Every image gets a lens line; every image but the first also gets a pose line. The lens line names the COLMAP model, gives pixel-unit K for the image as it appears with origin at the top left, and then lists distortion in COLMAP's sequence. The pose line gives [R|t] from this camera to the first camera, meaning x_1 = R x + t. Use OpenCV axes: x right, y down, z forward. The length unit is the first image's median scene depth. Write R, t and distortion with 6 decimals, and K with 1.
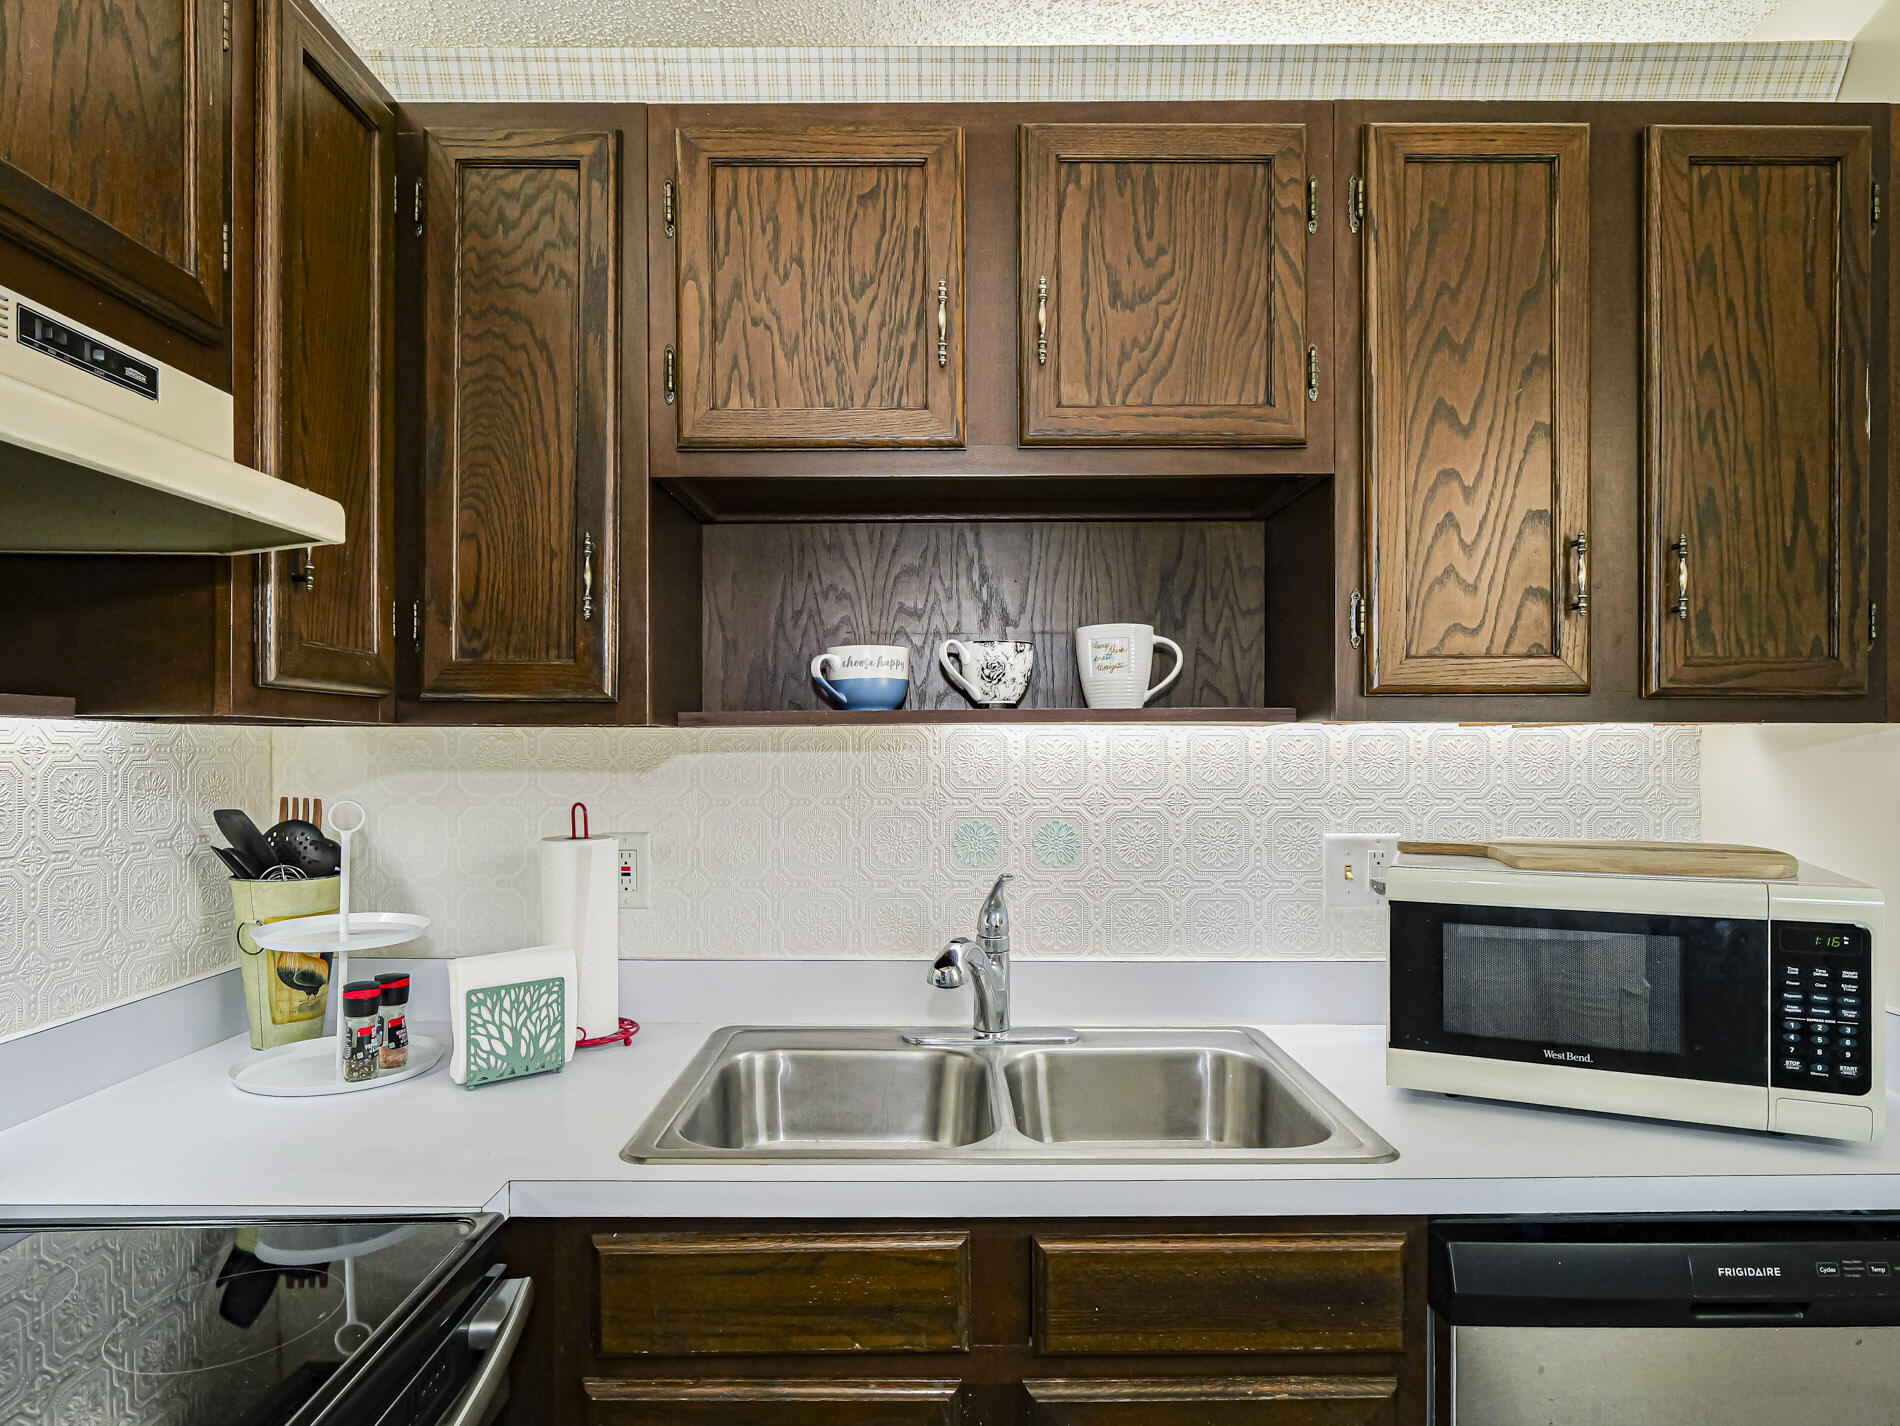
lens RADIAL K [[1097.9, 0, 947.5], [0, 1097.9, 749.8], [0, 0, 1]] dist [-0.000681, -0.002704]
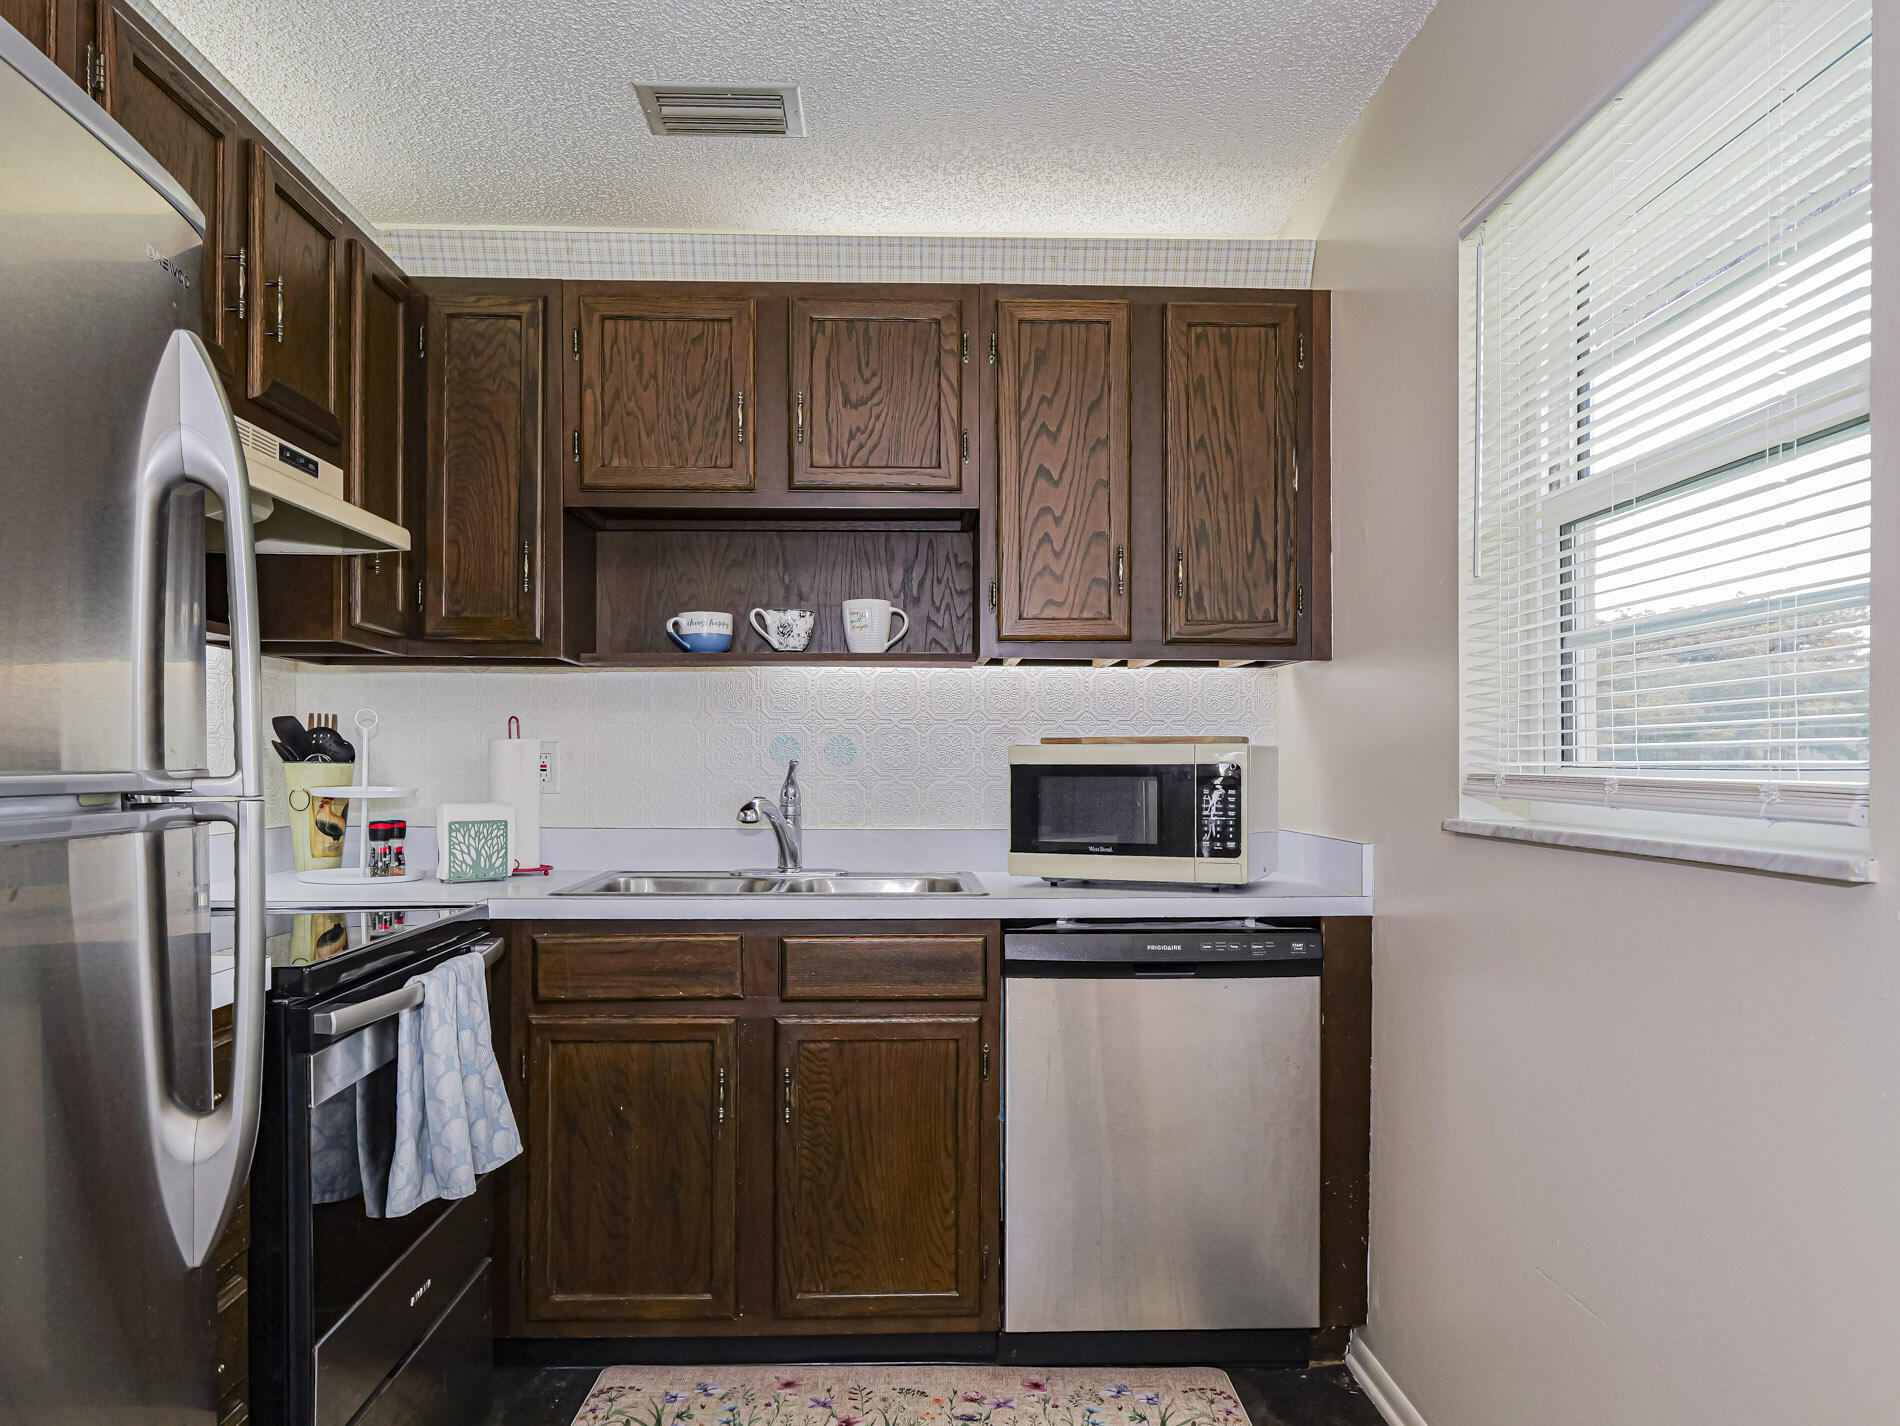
lens RADIAL K [[1317.1, 0, 949.6], [0, 1317.1, 772.0], [0, 0, 1]] dist [0.005378, -0.025720]
pose [[0.999290, 0.002041, 0.037627, 0.234972], [-0.002138, 0.999994, 0.002537, 0.144127], [-0.037622, -0.002616, 0.999289, -1.002857]]
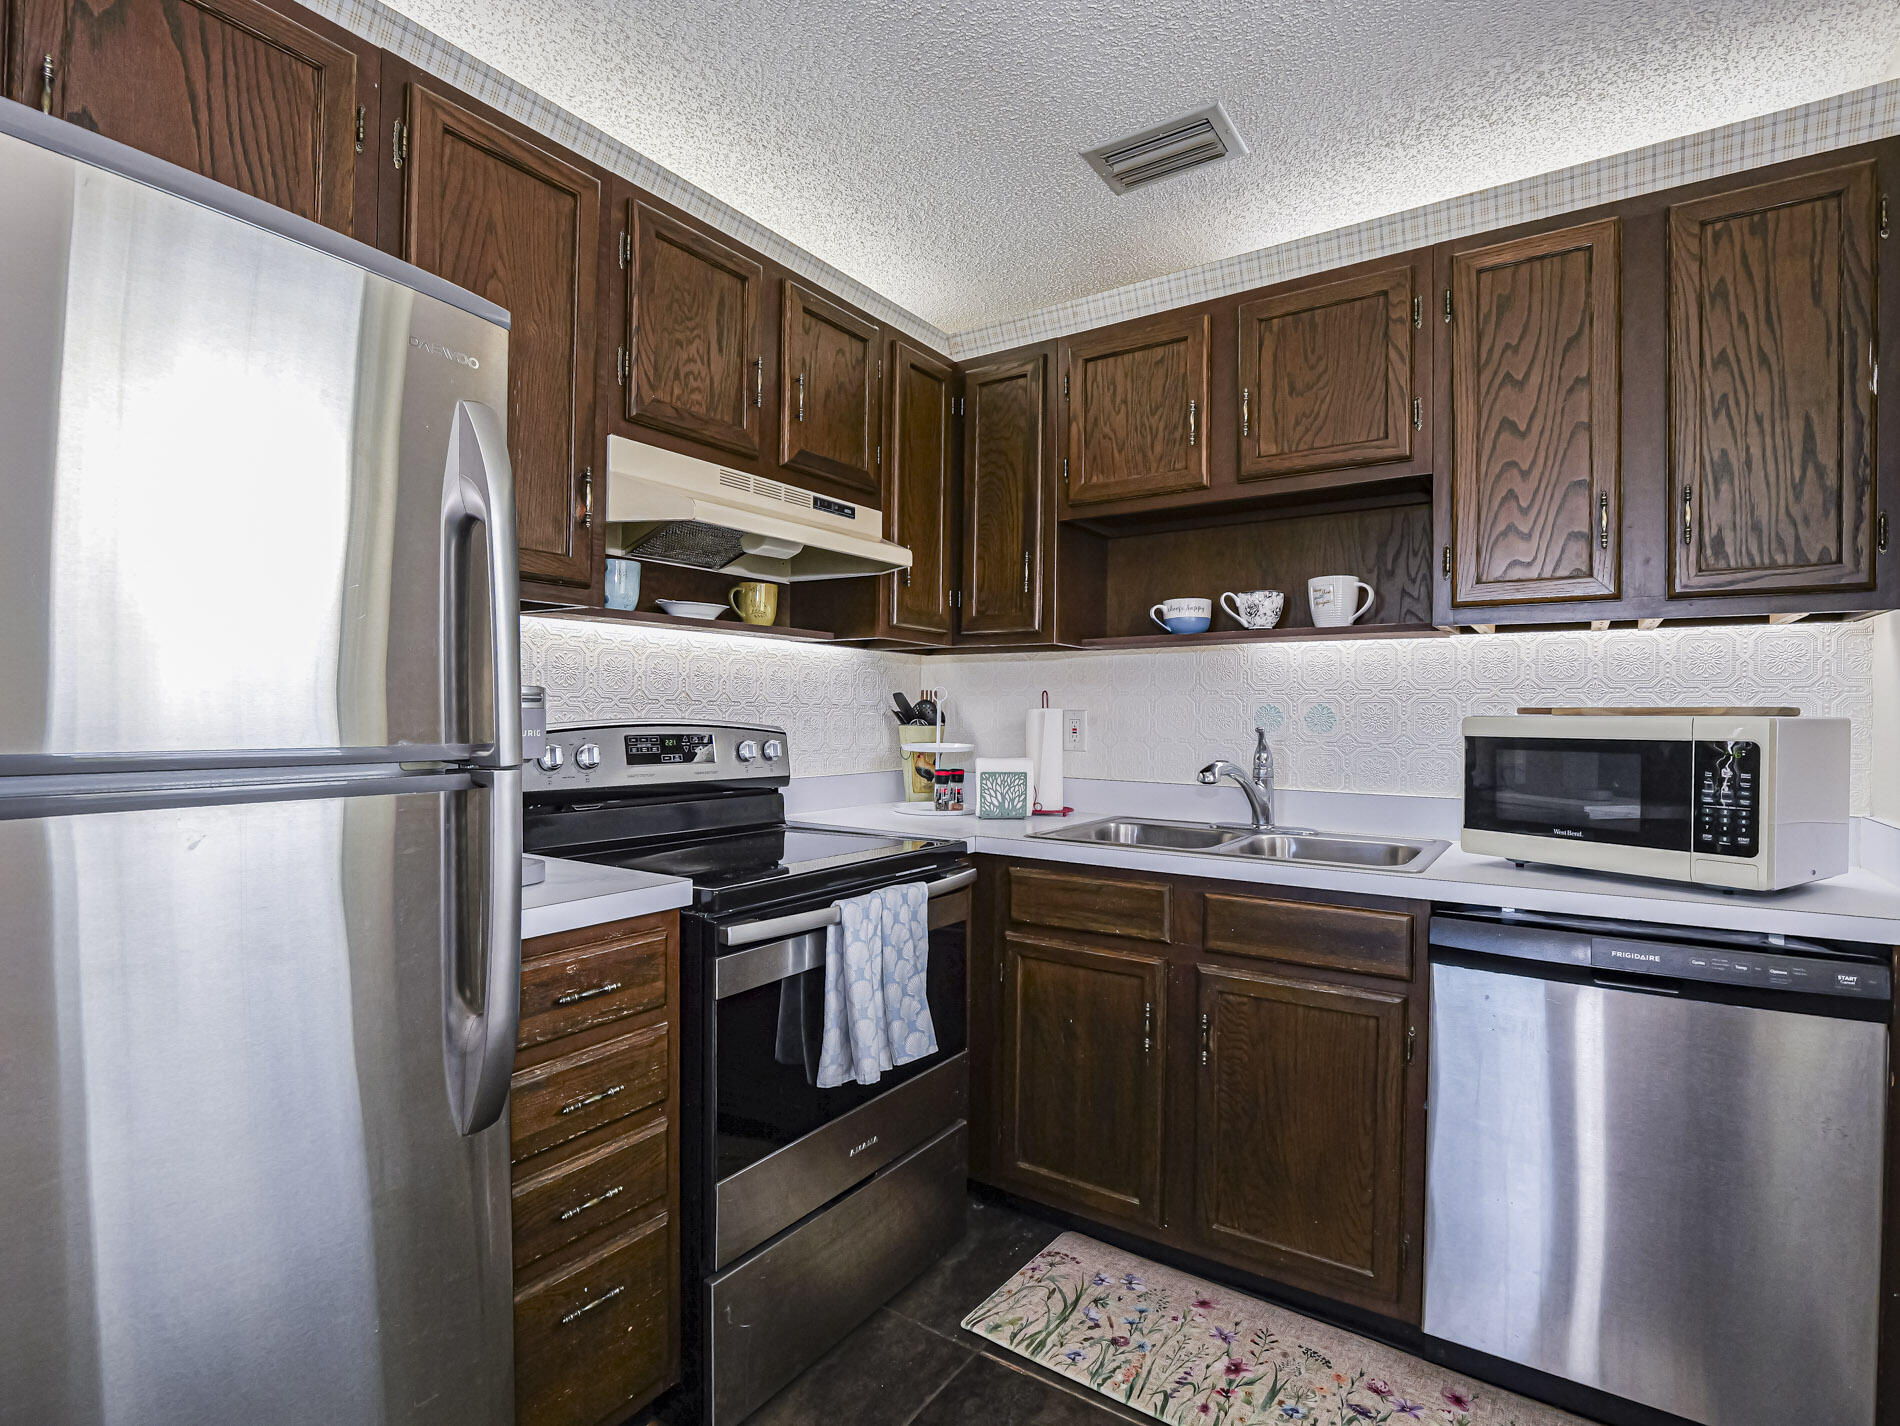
lens RADIAL K [[936.3, 0, 957.5], [0, 936.3, 724.7], [0, 0, 1]] dist [-0.013540, -0.001674]
pose [[0.829768, 0.012502, -0.557969, 0.547950], [-0.010350, 0.999922, 0.007012, 0.118821], [0.558013, -0.000043, 0.829832, -0.541535]]
